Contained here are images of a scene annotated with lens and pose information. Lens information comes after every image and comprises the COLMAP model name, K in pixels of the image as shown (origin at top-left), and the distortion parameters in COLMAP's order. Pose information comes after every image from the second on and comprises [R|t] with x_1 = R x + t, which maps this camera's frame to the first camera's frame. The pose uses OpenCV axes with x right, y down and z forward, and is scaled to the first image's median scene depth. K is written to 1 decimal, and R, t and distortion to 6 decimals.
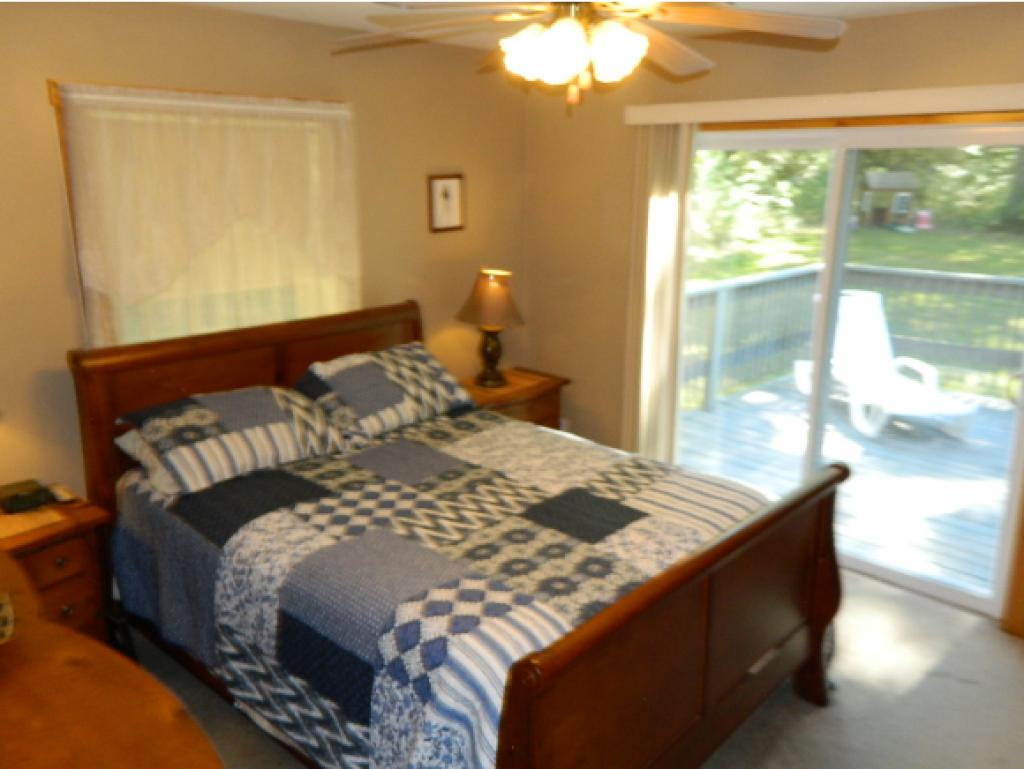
lens RADIAL K [[786.3, 0, 510.0], [0, 786.3, 383.9], [0, 0, 1]] dist [0.003693, 0.000451]
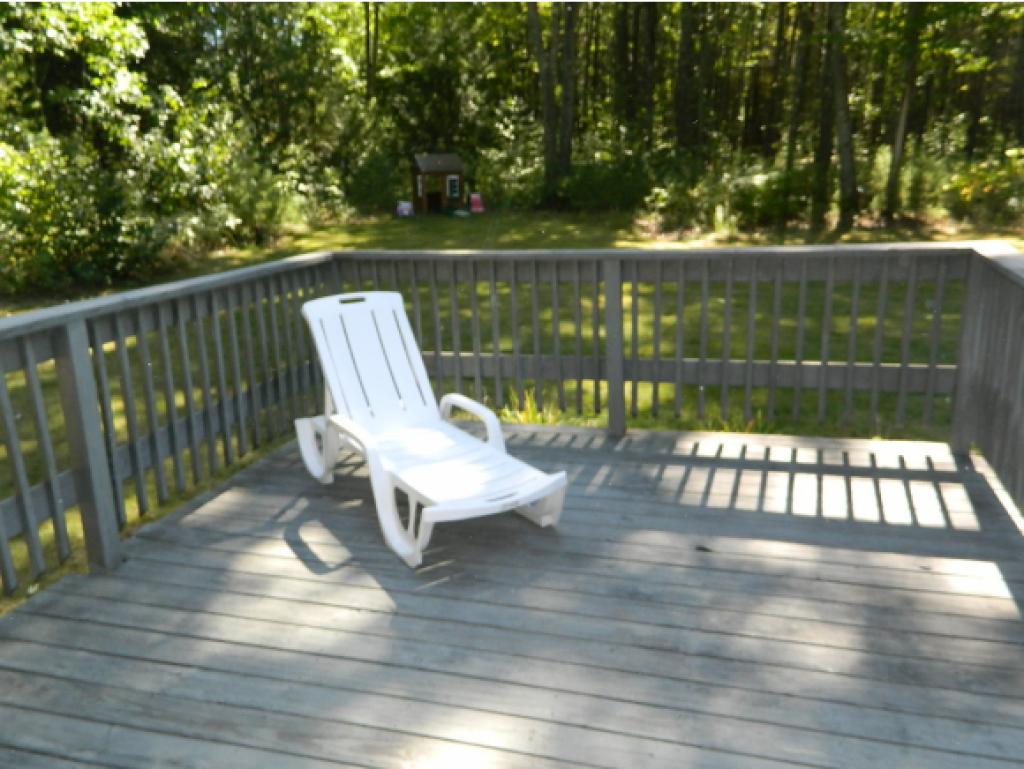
lens RADIAL K [[786.3, 0, 510.0], [0, 786.3, 383.9], [0, 0, 1]] dist [0.003693, 0.000451]
pose [[0.871335, -0.159583, 0.464014, 0.249770], [0.159515, 0.986397, 0.039700, -0.057403], [-0.464037, 0.039425, 0.884938, 0.421544]]
